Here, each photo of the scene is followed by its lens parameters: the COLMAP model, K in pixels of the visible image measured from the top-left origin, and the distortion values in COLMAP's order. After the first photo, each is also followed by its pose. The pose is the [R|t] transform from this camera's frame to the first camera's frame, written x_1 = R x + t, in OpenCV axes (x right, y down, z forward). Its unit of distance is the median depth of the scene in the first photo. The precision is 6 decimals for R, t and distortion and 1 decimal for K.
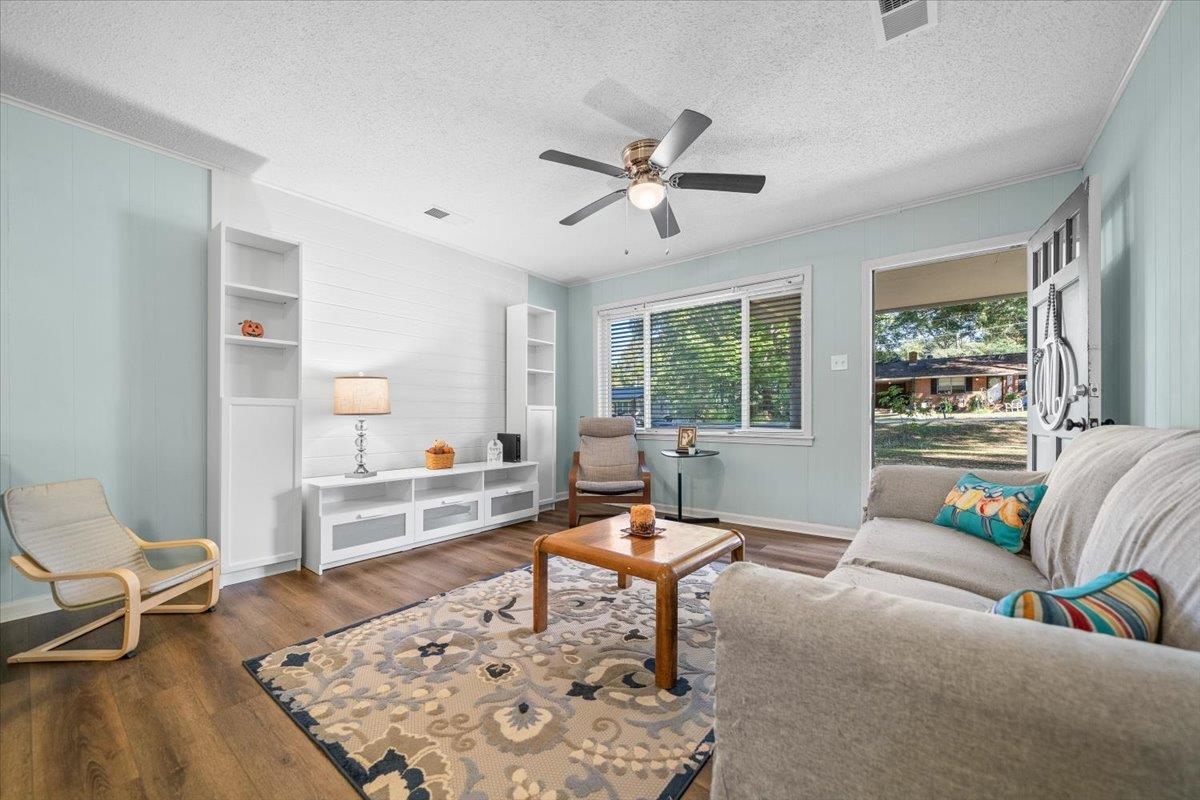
lens RADIAL K [[460.8, 0, 596.3], [0, 460.8, 422.0], [0, 0, 1]] dist [-0.010088, 0.000042]
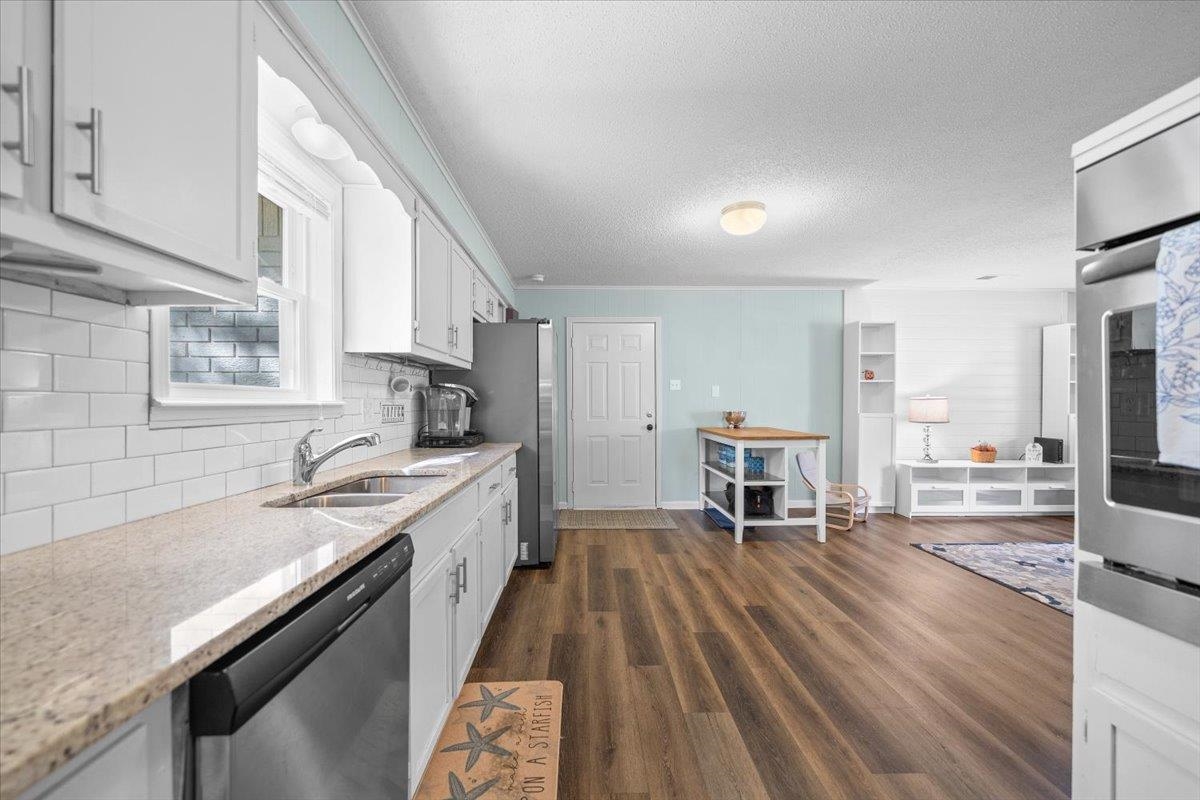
lens RADIAL K [[460.8, 0, 590.5], [0, 460.8, 400.9], [0, 0, 1]] dist [-0.010088, 0.000042]
pose [[0.626720, 0.002703, -0.779239, -0.024787], [-0.012785, 0.999895, -0.006814, -0.070288], [0.779139, 0.014233, 0.626689, -0.956847]]
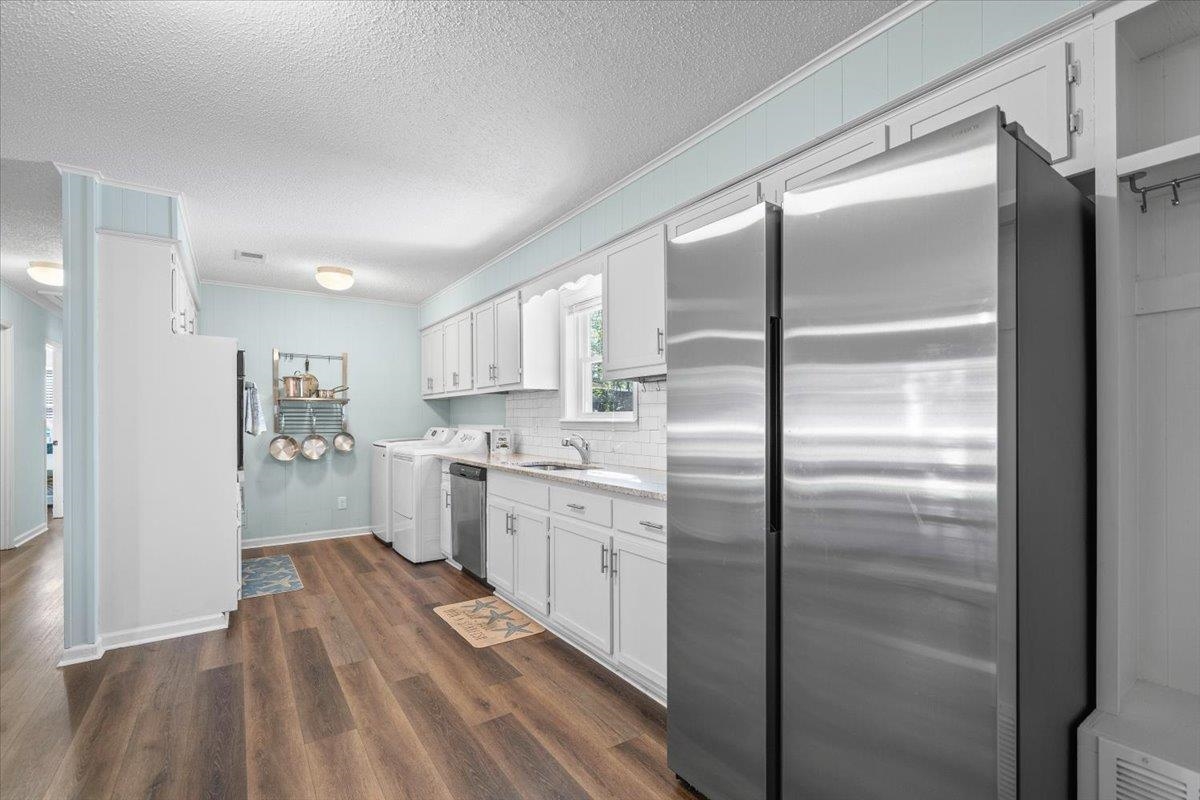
lens RADIAL K [[528.1, 0, 594.6], [0, 528.1, 421.2], [0, 0, 1]] dist [-0.004298, -0.000097]
pose [[-0.953754, 0.006369, 0.300522, -1.094974], [0.011604, 0.999810, 0.015639, -0.084589], [-0.300366, 0.018403, -0.953647, 0.308713]]
